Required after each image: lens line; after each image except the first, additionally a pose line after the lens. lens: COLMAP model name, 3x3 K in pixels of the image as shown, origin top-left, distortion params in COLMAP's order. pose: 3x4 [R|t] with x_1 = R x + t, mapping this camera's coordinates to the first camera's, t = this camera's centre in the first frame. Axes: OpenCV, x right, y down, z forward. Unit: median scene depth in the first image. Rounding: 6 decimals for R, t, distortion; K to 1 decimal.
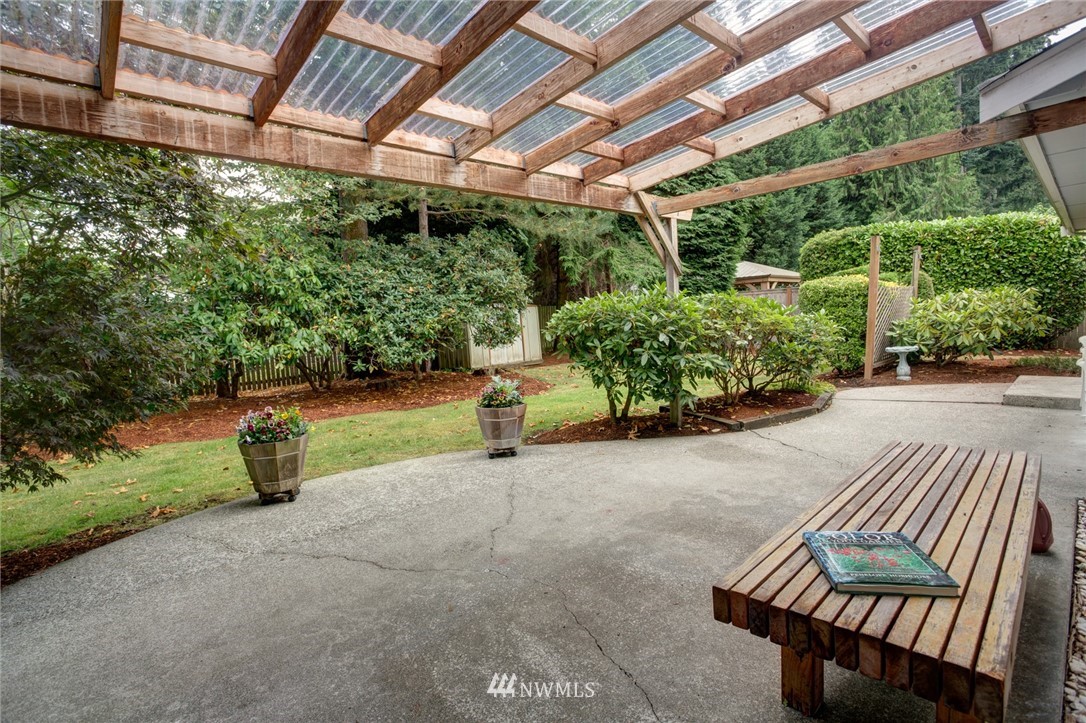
lens RADIAL K [[545.2, 0, 543.0], [0, 545.2, 361.5], [0, 0, 1]] dist [-0.001105, -0.000199]
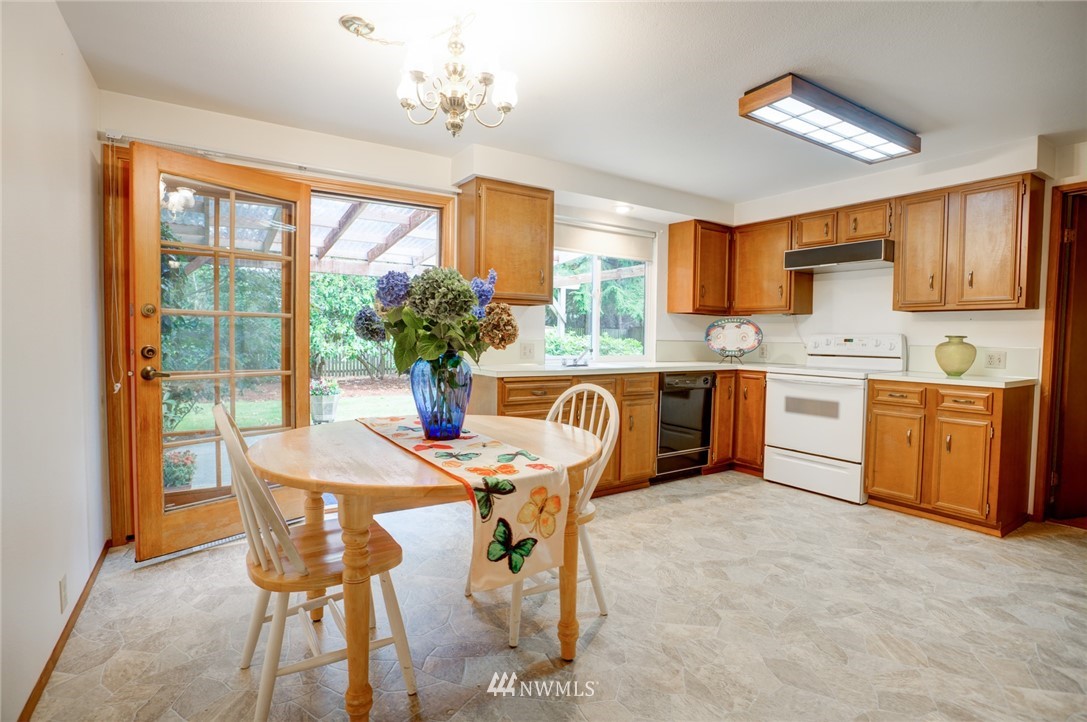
lens RADIAL K [[545.7, 0, 543.5], [0, 545.7, 361.0], [0, 0, 1]] dist [-0.001105, -0.000199]
pose [[0.985320, 0.076000, -0.152867, 0.316447], [-0.079897, 0.996612, -0.019505, -0.003546], [0.150867, 0.031433, 0.988054, -0.452904]]
